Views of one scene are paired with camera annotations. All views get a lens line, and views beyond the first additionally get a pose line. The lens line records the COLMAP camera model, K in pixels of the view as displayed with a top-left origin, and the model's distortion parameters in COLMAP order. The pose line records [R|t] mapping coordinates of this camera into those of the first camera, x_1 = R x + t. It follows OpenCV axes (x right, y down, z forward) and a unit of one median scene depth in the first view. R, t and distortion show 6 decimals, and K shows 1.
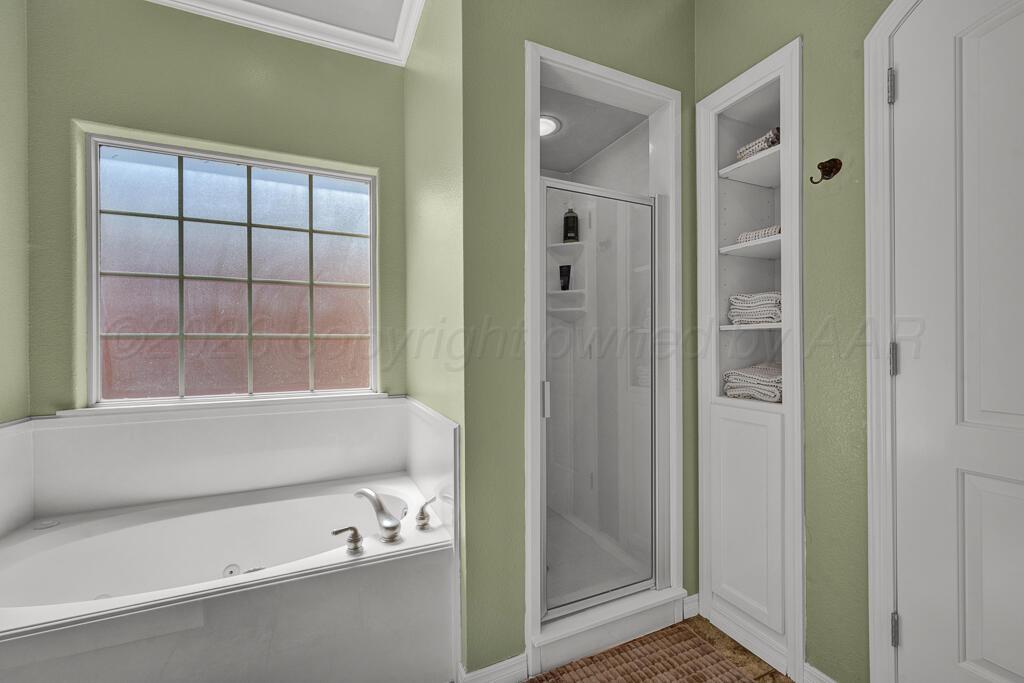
lens RADIAL K [[426.3, 0, 518.2], [0, 426.3, 343.4], [0, 0, 1]] dist [-0.001033, 0.000842]
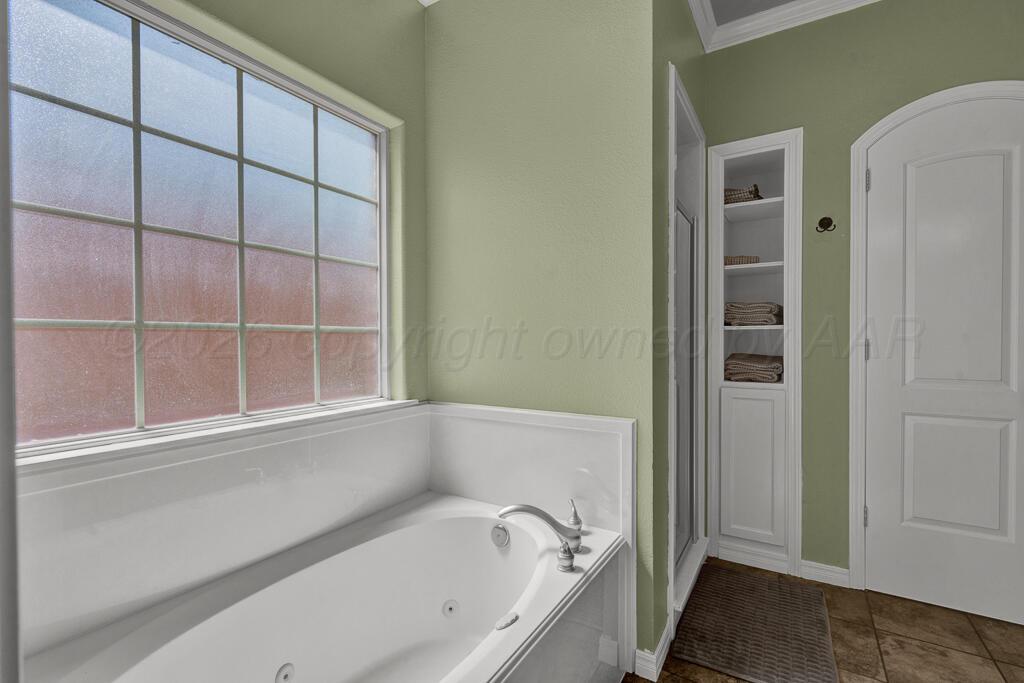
lens RADIAL K [[452.7, 0, 512.5], [0, 452.7, 342.1], [0, 0, 1]] dist [-0.005677, -0.000318]
pose [[0.832838, -0.001332, 0.553515, -0.682079], [-0.002895, 0.999973, 0.006762, -0.000035], [-0.553509, -0.007234, 0.832812, 0.184277]]
